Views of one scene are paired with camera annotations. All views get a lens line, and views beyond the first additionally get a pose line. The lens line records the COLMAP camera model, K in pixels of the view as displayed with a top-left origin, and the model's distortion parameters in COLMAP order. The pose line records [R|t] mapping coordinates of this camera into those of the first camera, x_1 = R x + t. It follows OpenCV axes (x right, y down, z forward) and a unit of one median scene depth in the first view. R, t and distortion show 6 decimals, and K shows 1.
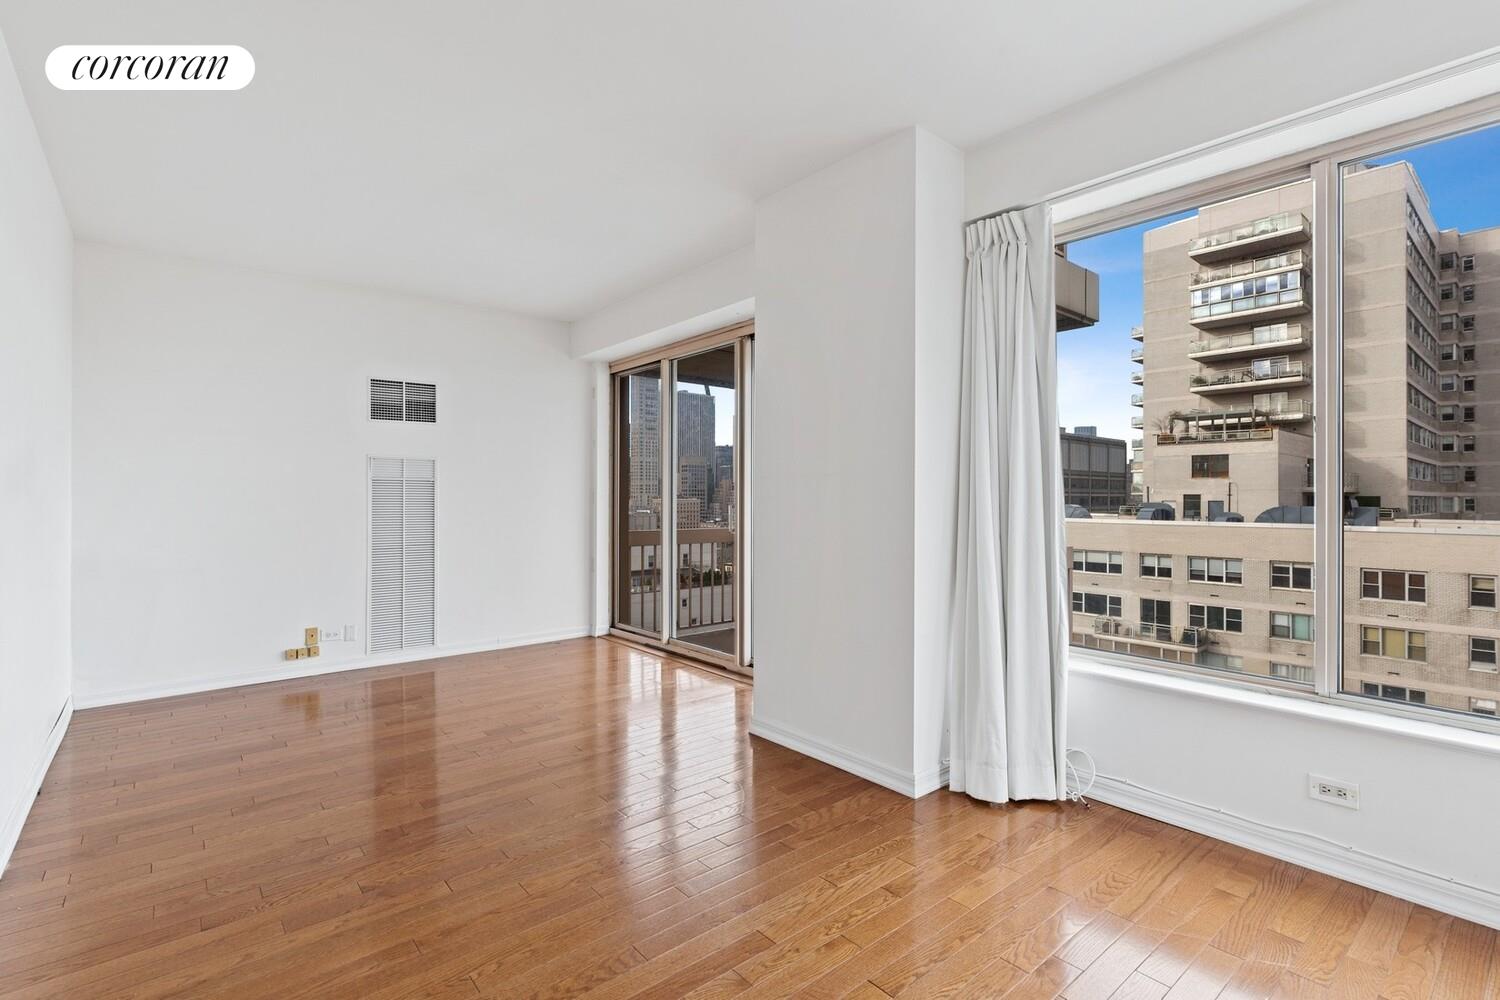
lens RADIAL K [[693.4, 0, 747.7], [0, 693.4, 490.2], [0, 0, 1]] dist [0.000401, 0.000018]
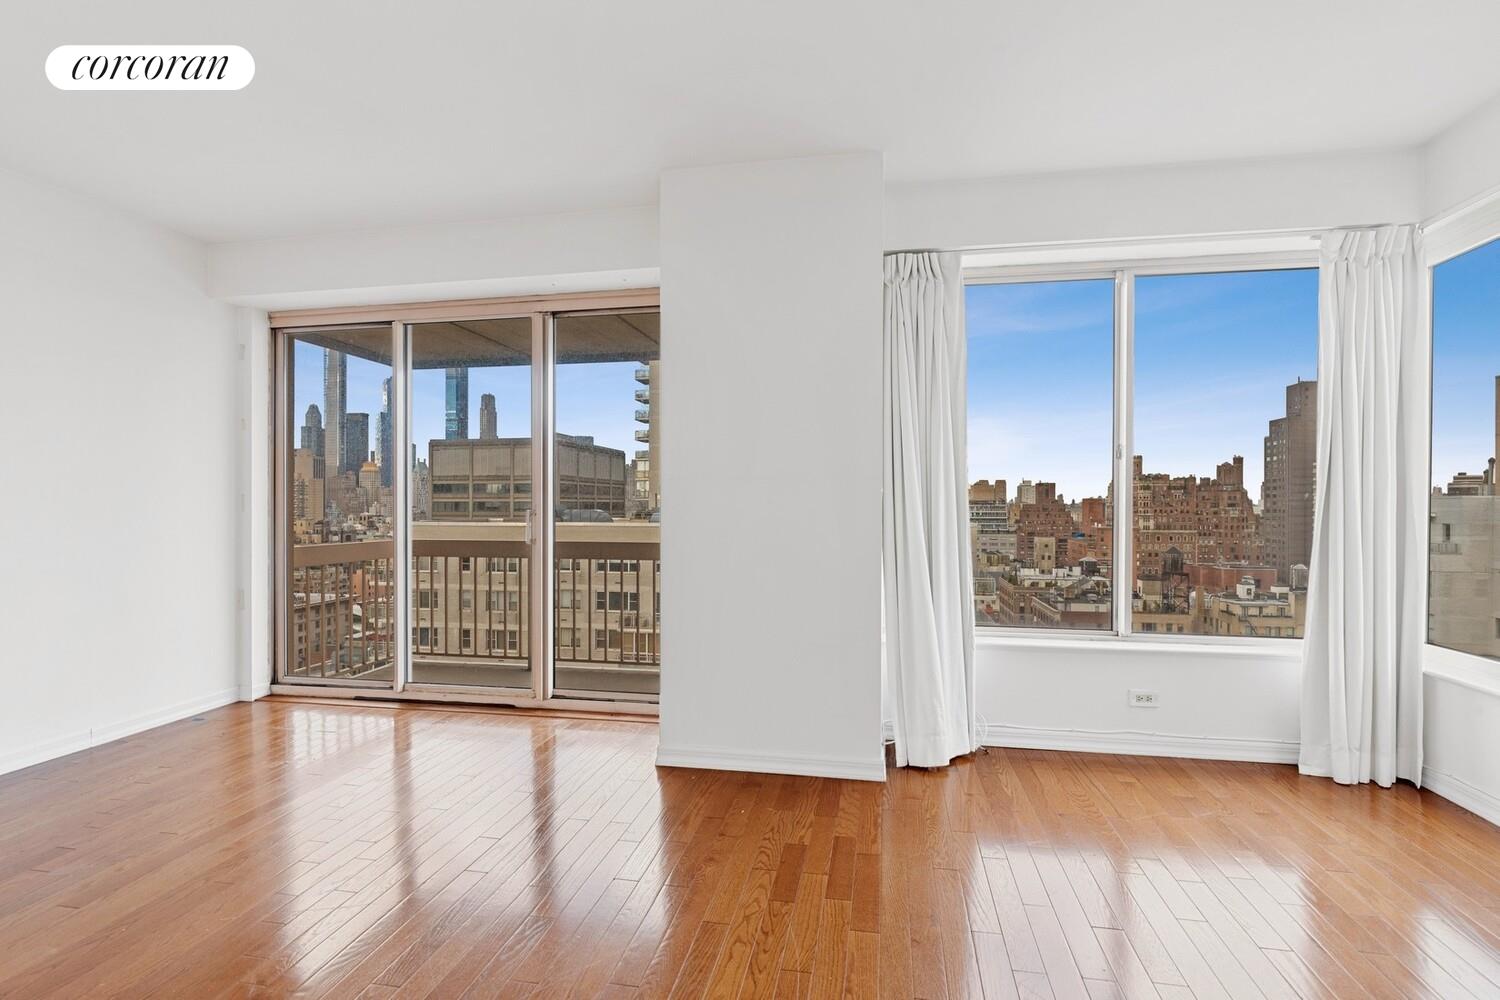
lens RADIAL K [[705.4, 0, 750.0], [0, 705.4, 500.0], [0, 0, 1]] dist [0.002655, 0.000236]
pose [[0.775923, 0.001559, 0.630826, -0.313029], [-0.005736, 0.999973, 0.004584, 0.002849], [-0.630802, -0.007175, 0.775911, 0.147864]]
